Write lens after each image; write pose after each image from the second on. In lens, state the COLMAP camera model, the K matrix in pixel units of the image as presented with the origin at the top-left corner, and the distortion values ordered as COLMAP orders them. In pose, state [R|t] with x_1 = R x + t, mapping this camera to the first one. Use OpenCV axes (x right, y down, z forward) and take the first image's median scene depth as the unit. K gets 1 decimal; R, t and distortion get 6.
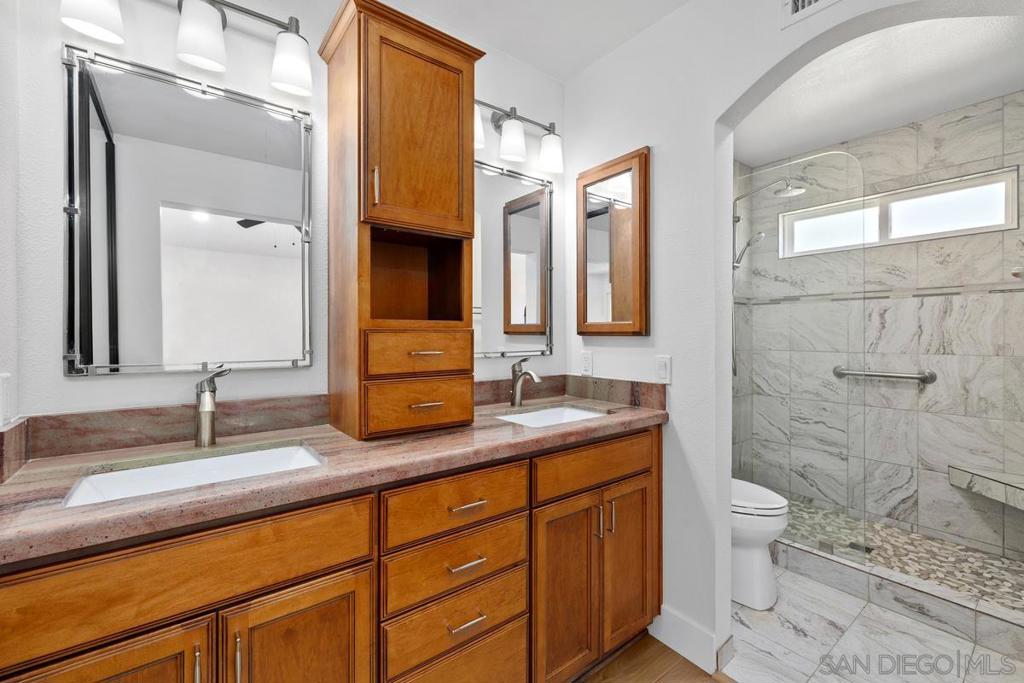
lens RADIAL K [[441.5, 0, 509.7], [0, 441.5, 336.1], [0, 0, 1]] dist [0.003476, -0.001639]
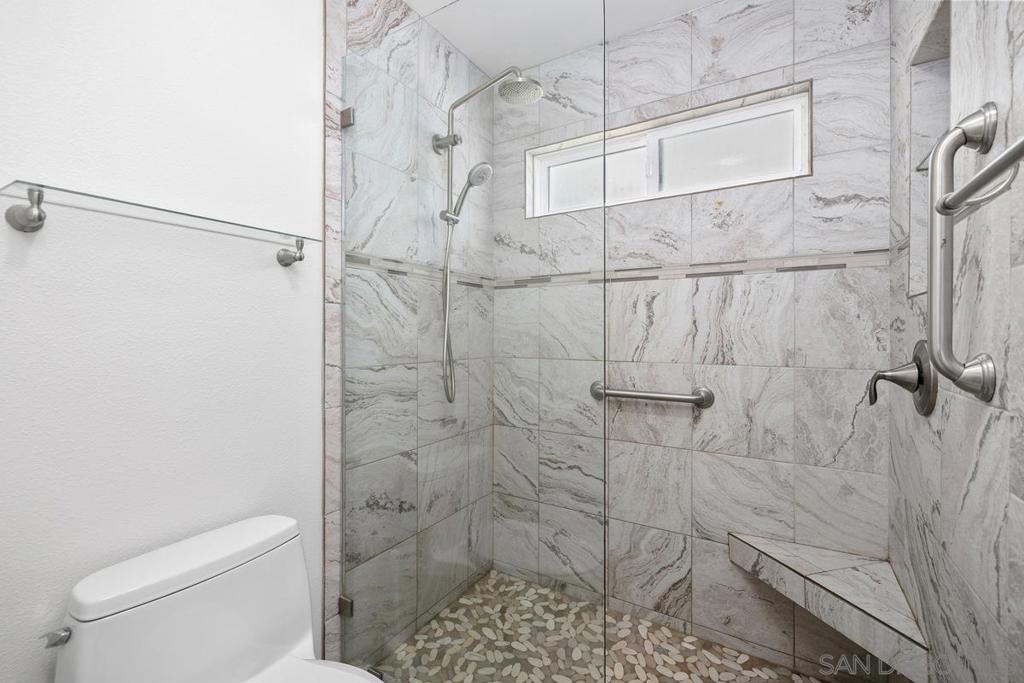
lens RADIAL K [[441.5, 0, 519.7], [0, 441.5, 335.5], [0, 0, 1]] dist [0.003476, -0.001639]
pose [[0.929374, -0.001533, 0.369136, 0.435647], [0.000494, 0.999996, 0.002911, -0.003372], [-0.369139, -0.002523, 0.929371, 0.476655]]
